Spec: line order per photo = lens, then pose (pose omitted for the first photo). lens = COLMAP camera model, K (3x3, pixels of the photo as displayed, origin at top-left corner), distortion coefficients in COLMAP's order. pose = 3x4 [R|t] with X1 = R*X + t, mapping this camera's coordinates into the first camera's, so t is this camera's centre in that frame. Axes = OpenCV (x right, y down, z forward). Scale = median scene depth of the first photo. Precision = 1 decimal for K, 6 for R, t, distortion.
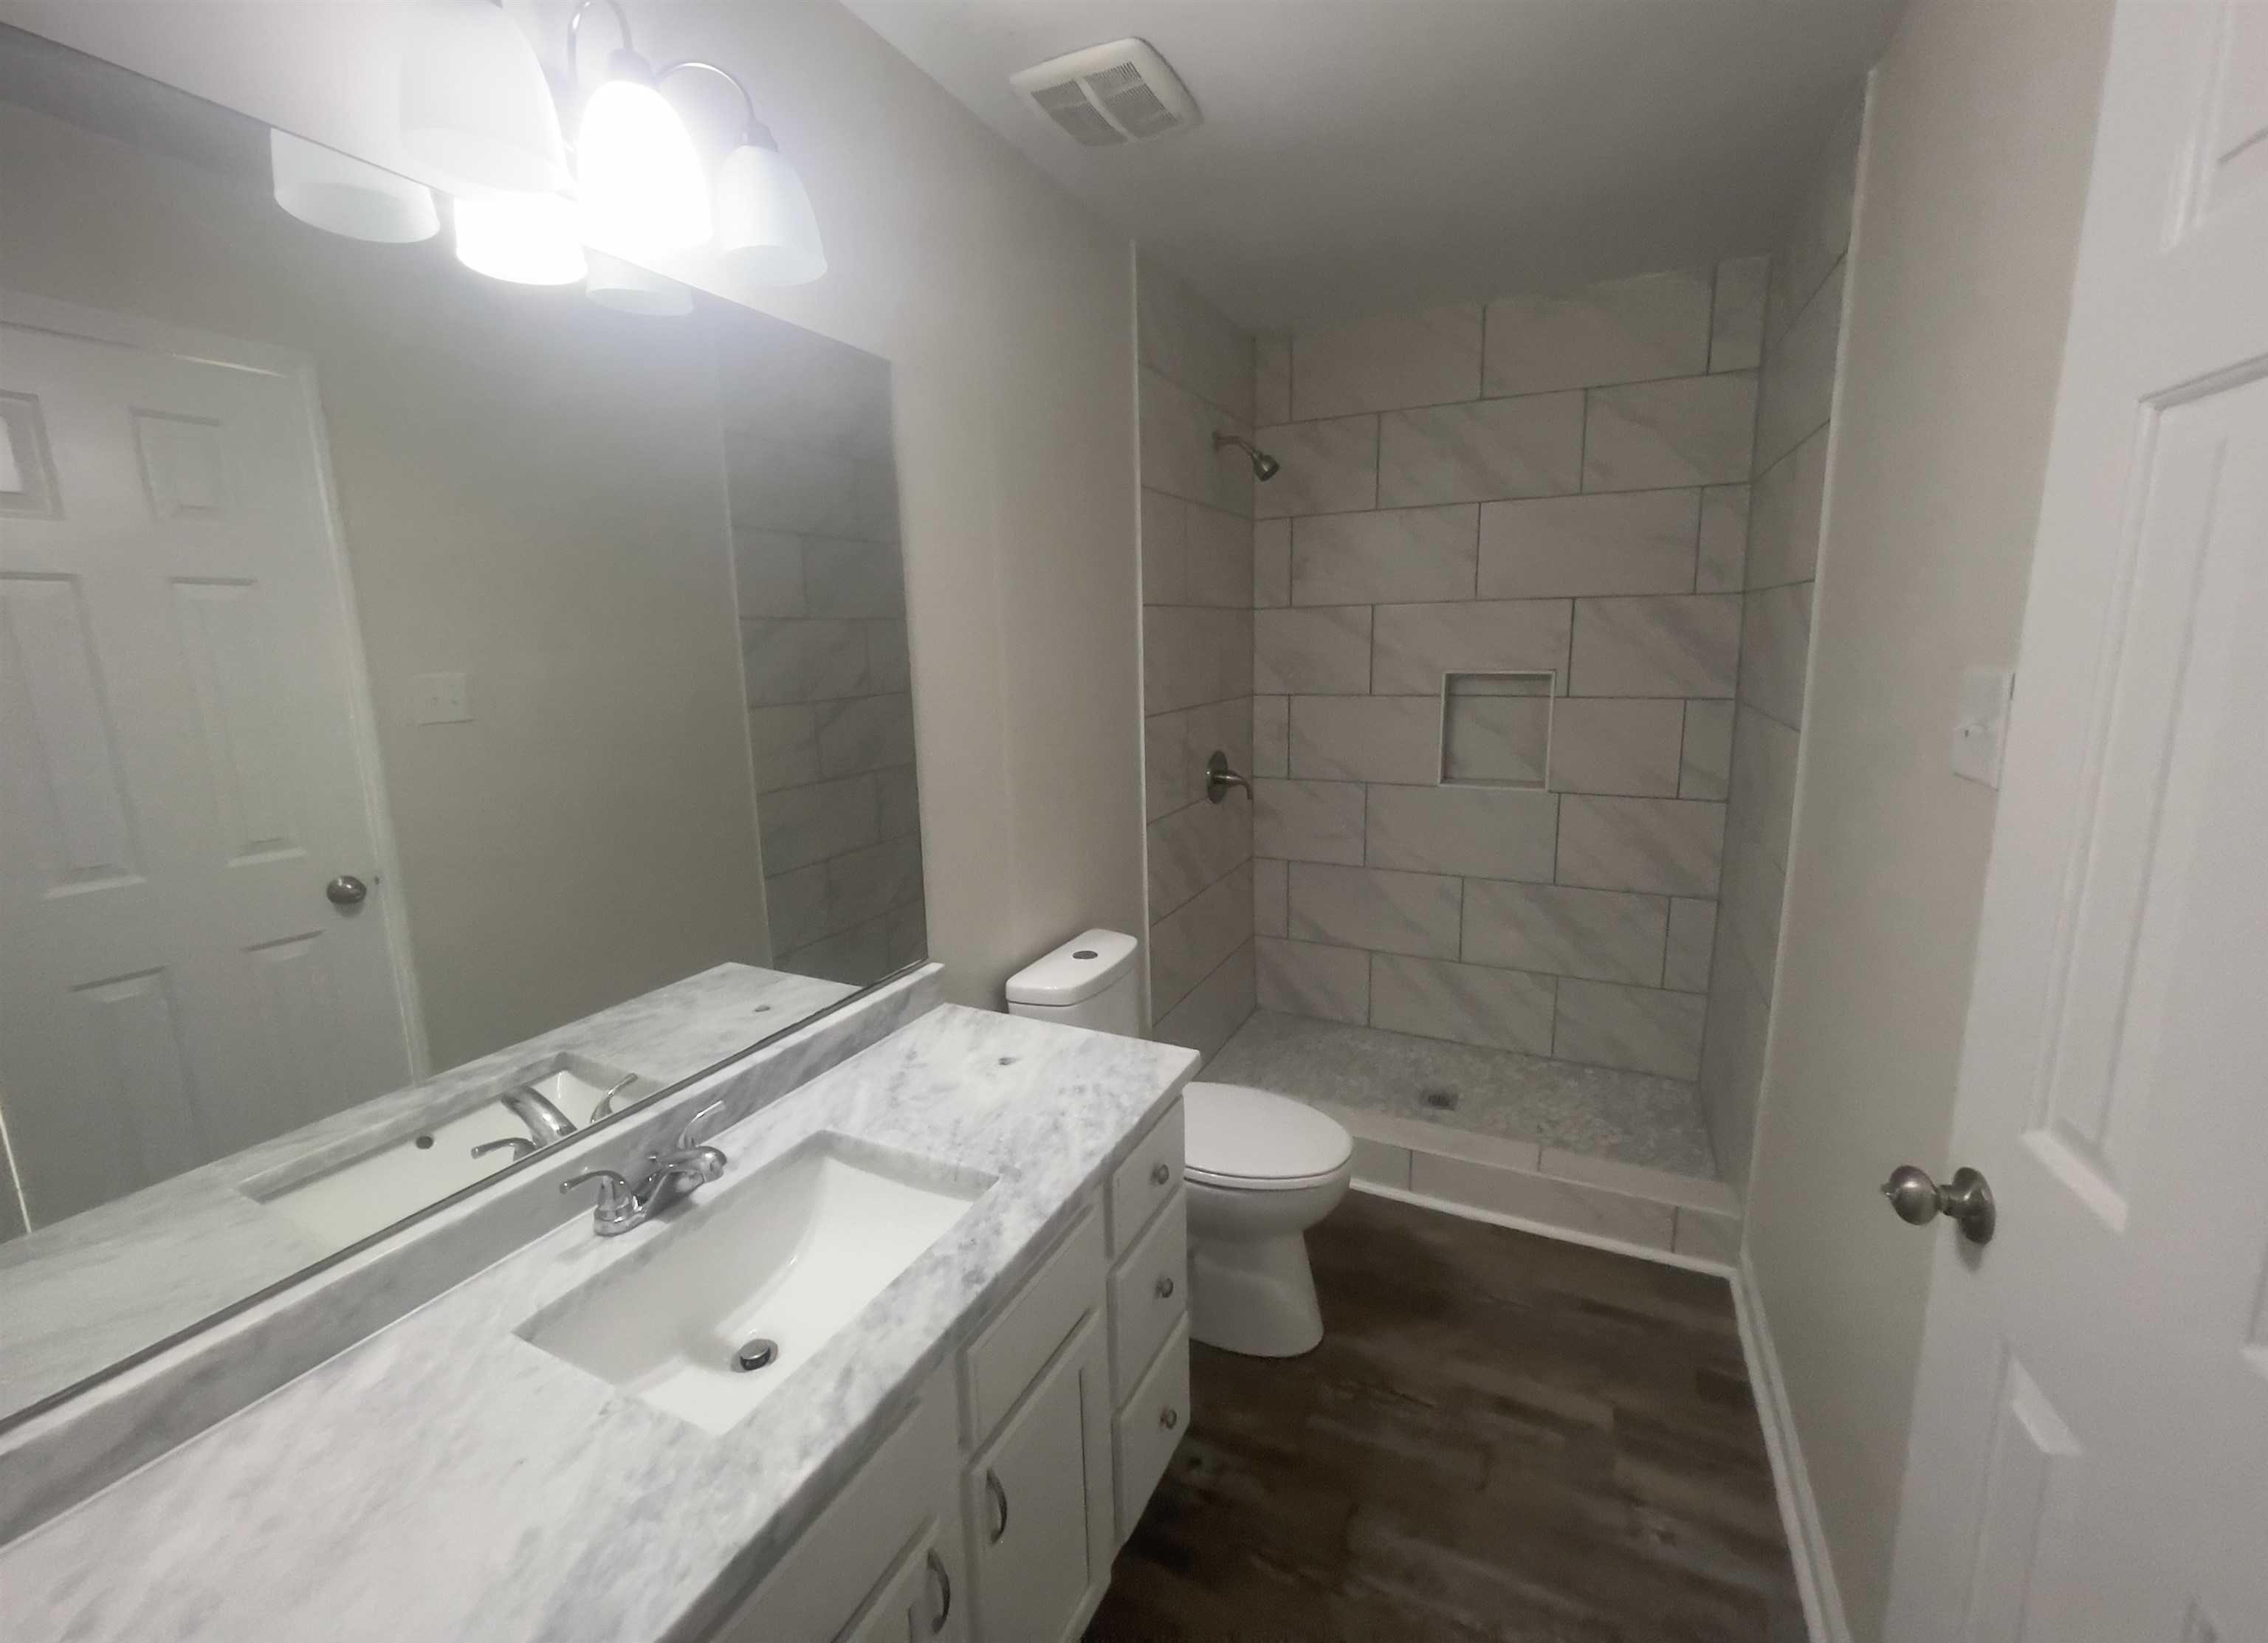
lens RADIAL K [[910.9, 0, 1131.6], [0, 910.9, 807.9], [0, 0, 1]] dist [-0.006667, -0.000157]
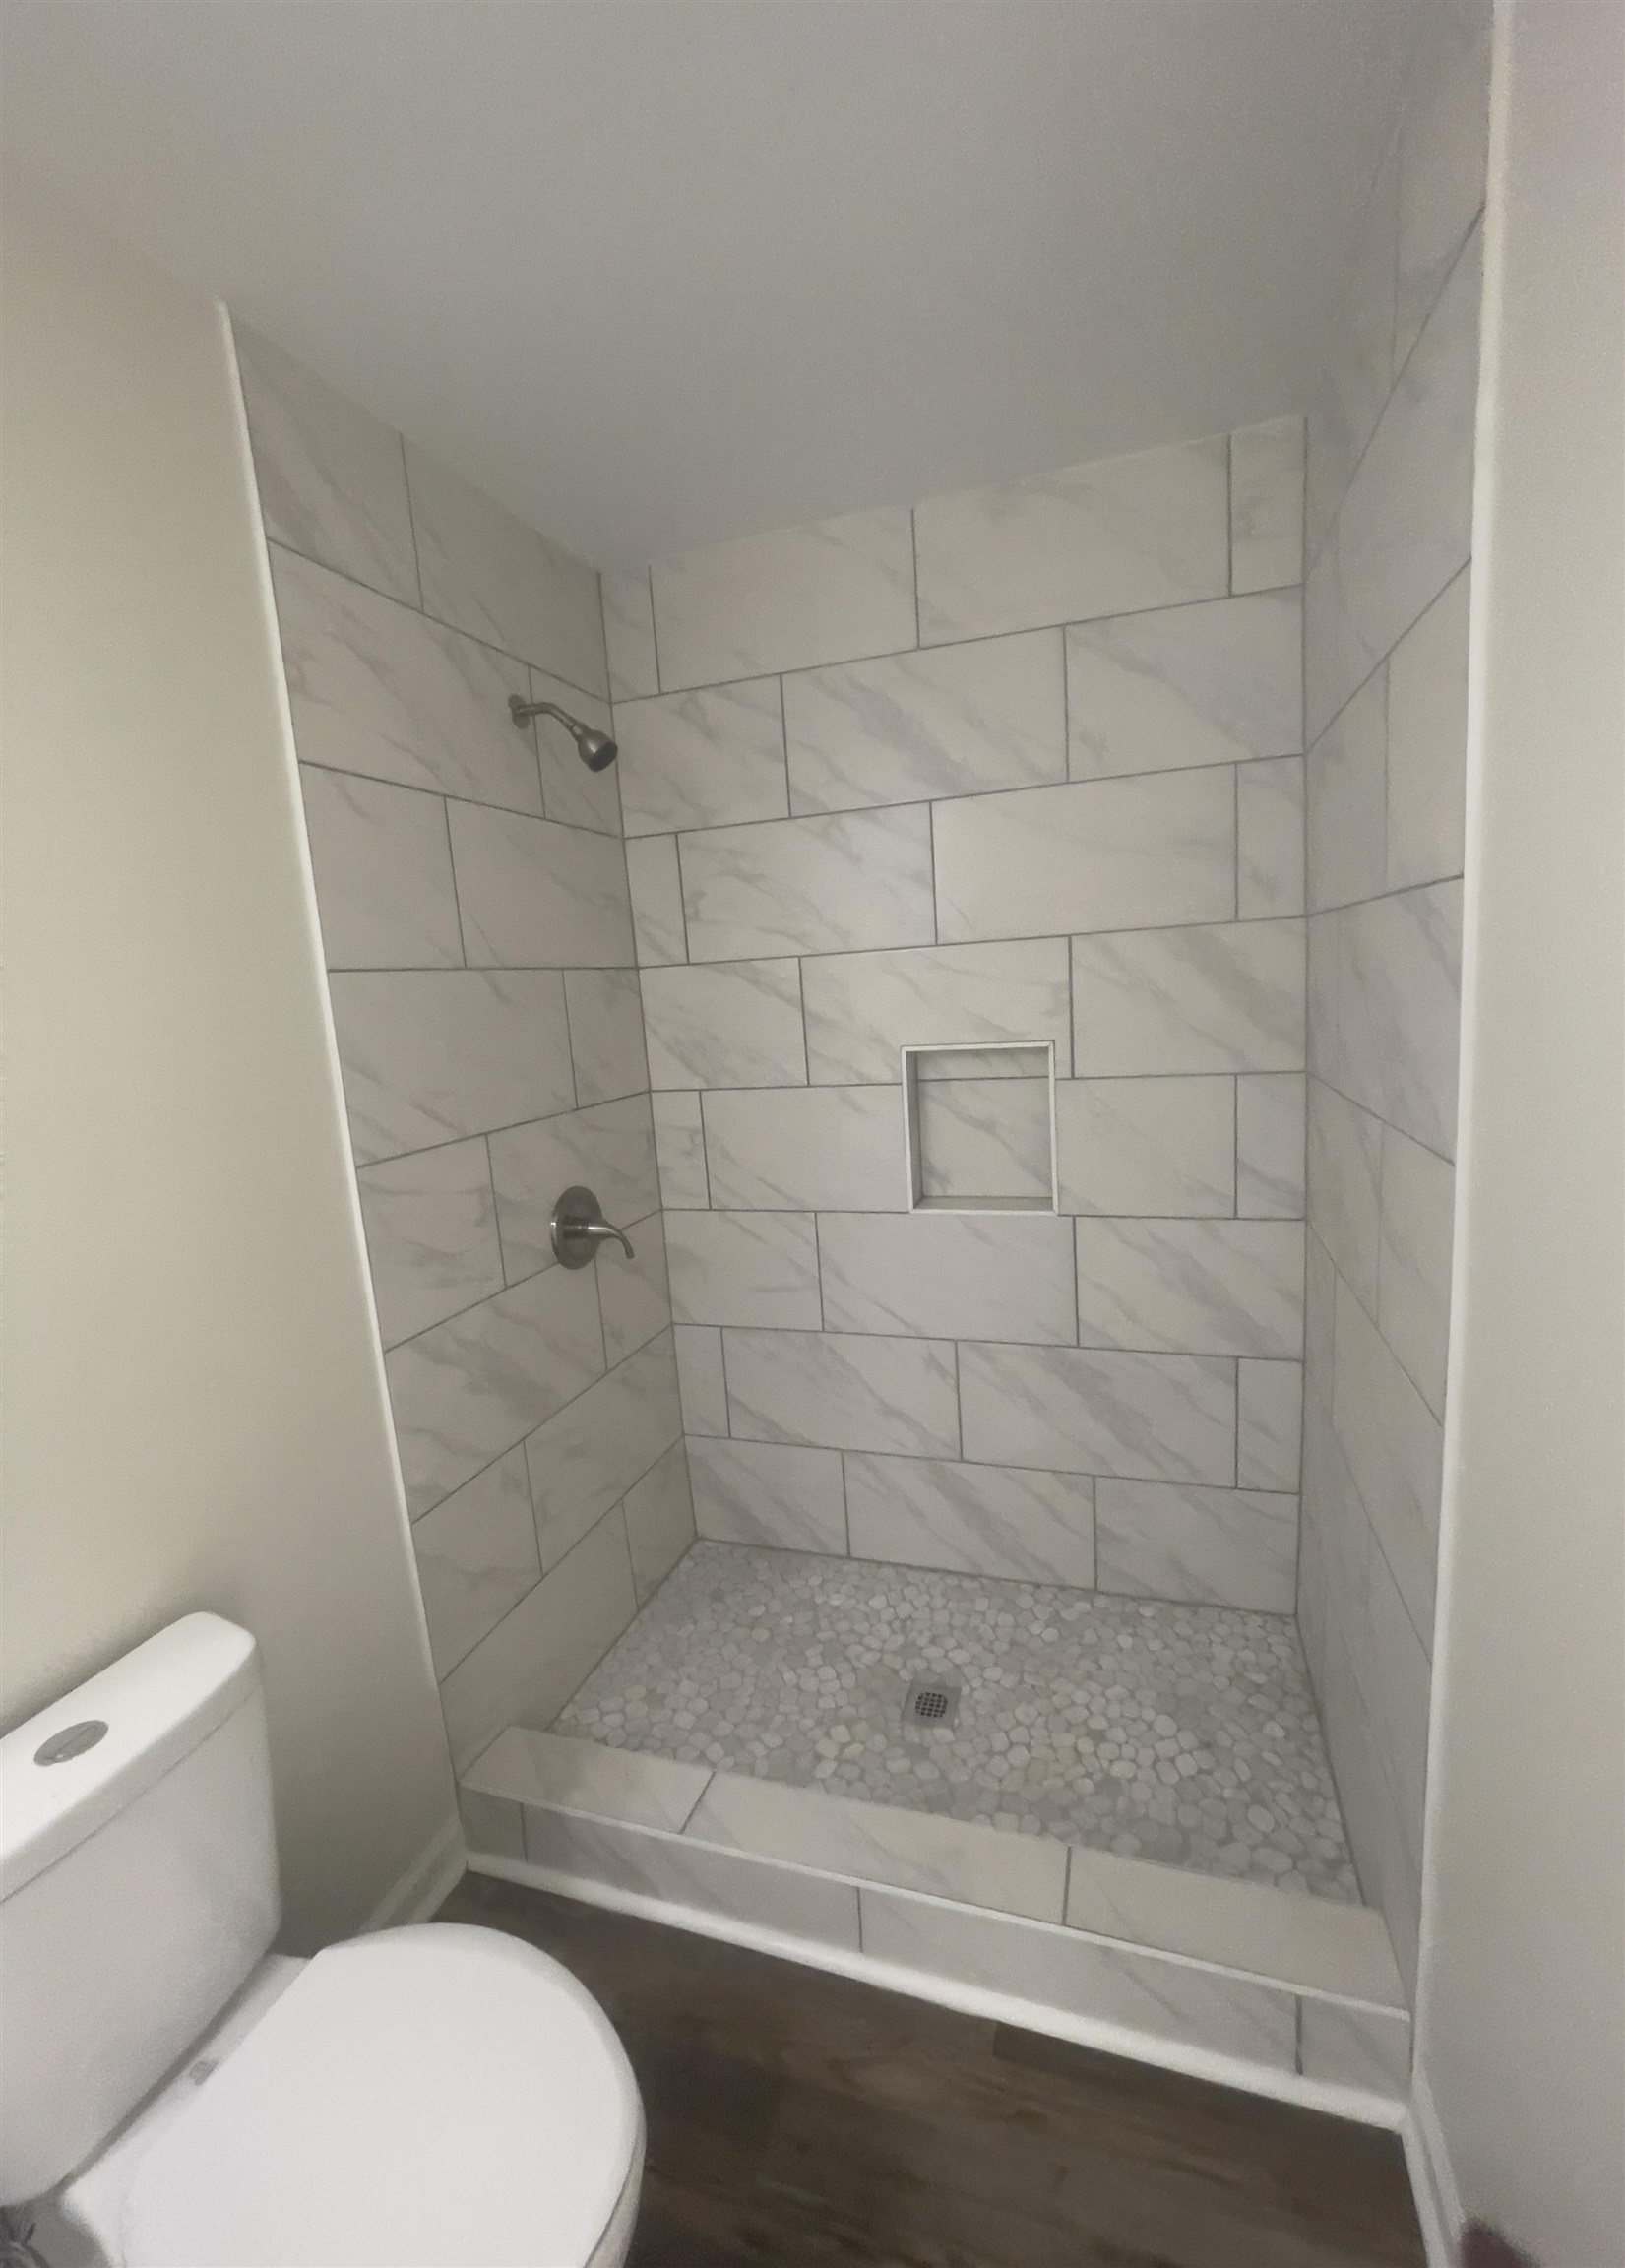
lens RADIAL K [[921.0, 0, 831.8], [0, 921.0, 1143.3], [0, 0, 1]] dist [-0.002875, 0.000255]
pose [[0.988319, -0.066820, 0.136966, 0.198752], [0.070312, 0.997308, -0.020818, -0.071072], [-0.135206, 0.030206, 0.990357, 0.336049]]
